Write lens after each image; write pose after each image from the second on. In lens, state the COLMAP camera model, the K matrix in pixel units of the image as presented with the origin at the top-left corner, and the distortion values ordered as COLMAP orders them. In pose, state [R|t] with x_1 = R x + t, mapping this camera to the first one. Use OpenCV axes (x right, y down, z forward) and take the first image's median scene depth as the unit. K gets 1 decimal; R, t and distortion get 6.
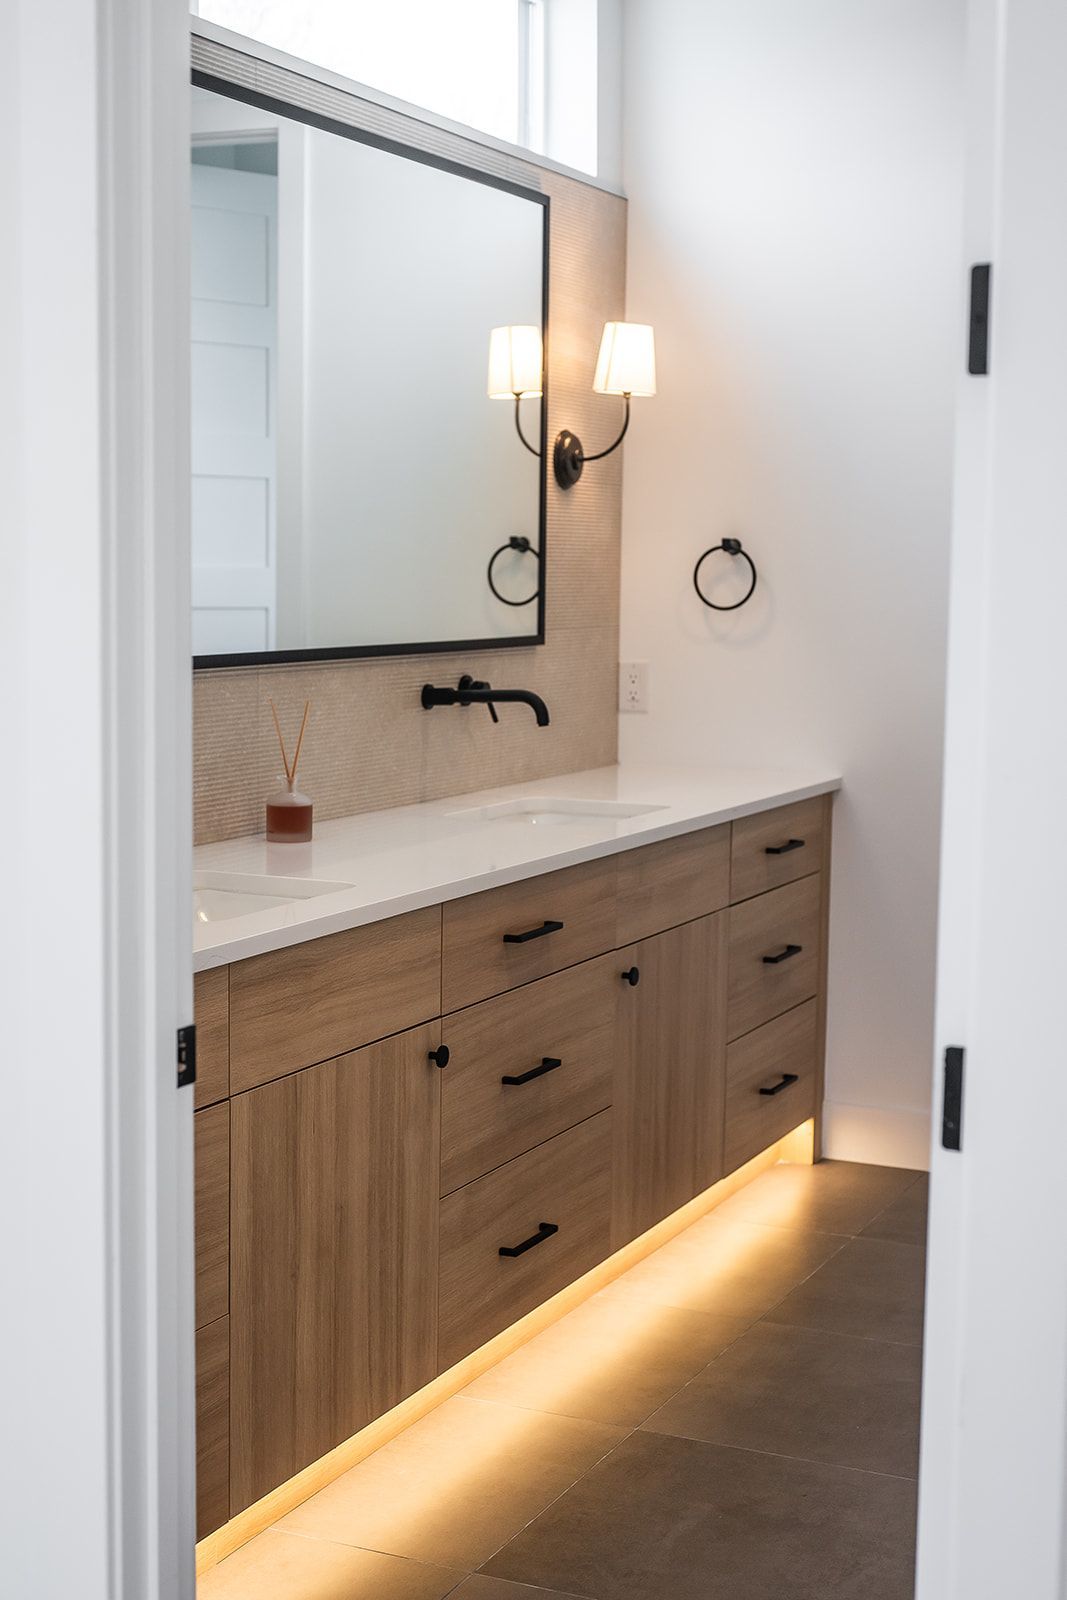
lens RADIAL K [[2355.3, 0, 533.5], [0, 2355.3, 800.0], [0, 0, 1]] dist [-0.004612, 0.161365]
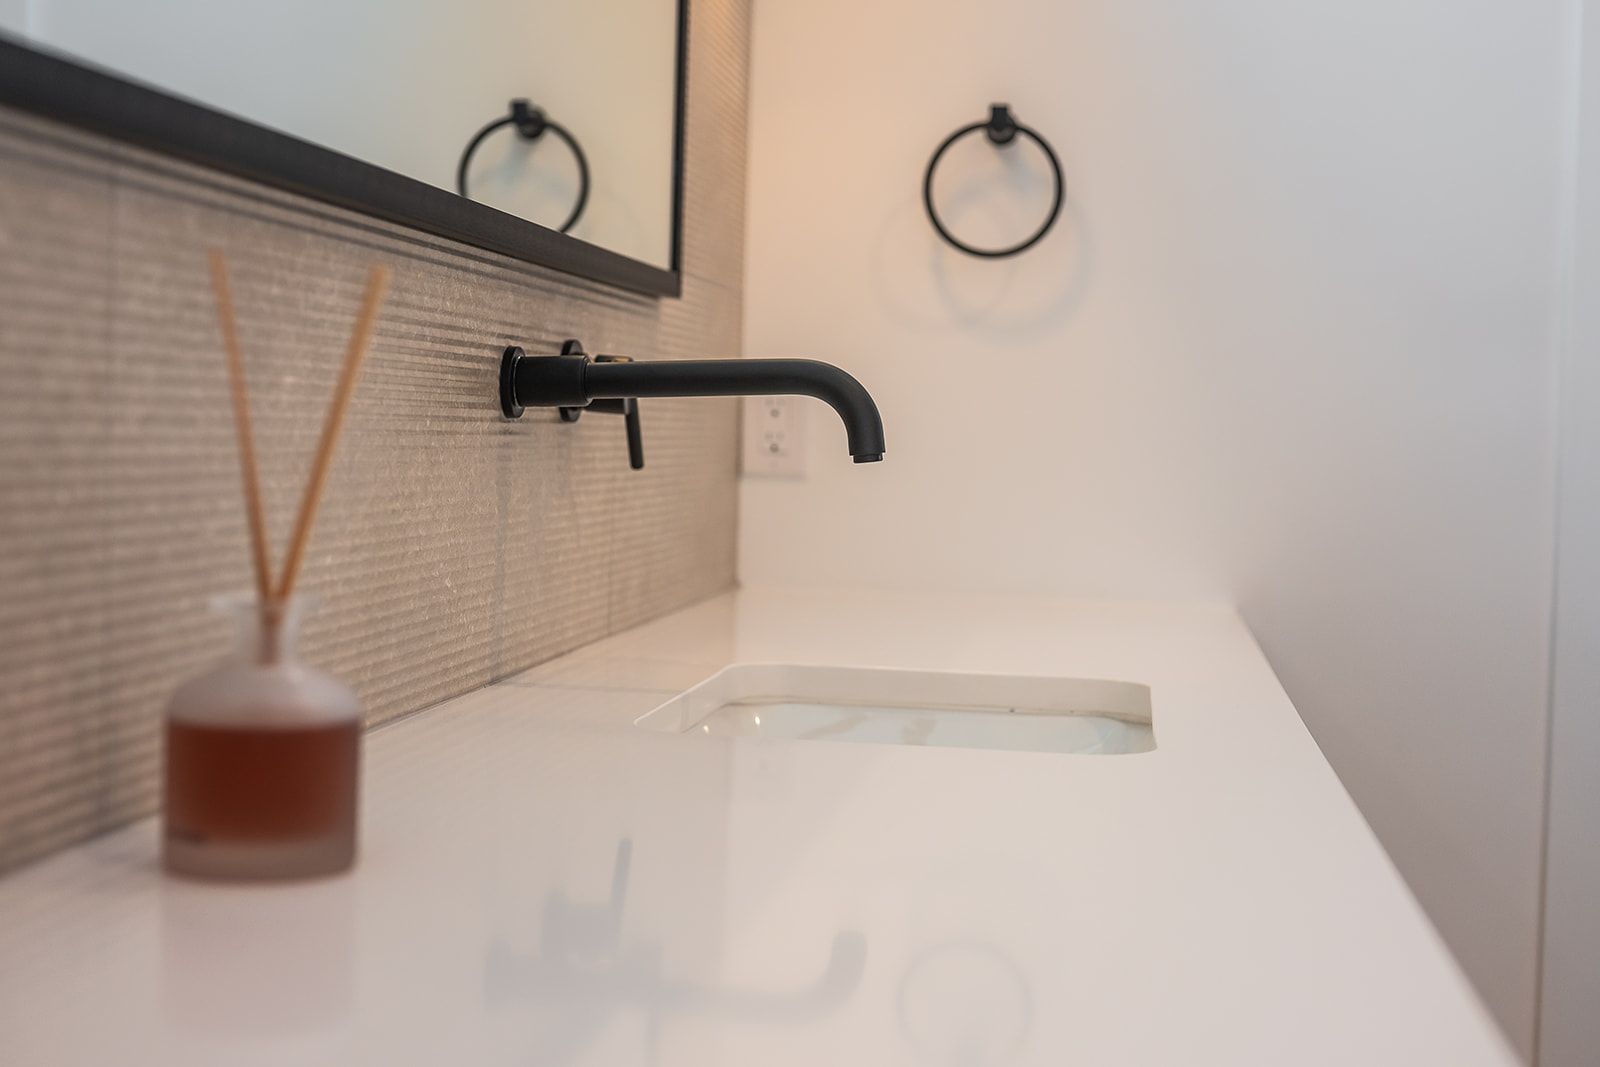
lens RADIAL K [[2355.3, 0, 800.0], [0, 2355.3, 533.5], [0, 0, 1]] dist [-0.004612, 0.161365]
pose [[0.960726, -0.000669, 0.277496, -0.103128], [0.014503, 0.998751, -0.047804, -0.003739], [-0.277118, 0.049951, 0.959537, 0.661549]]
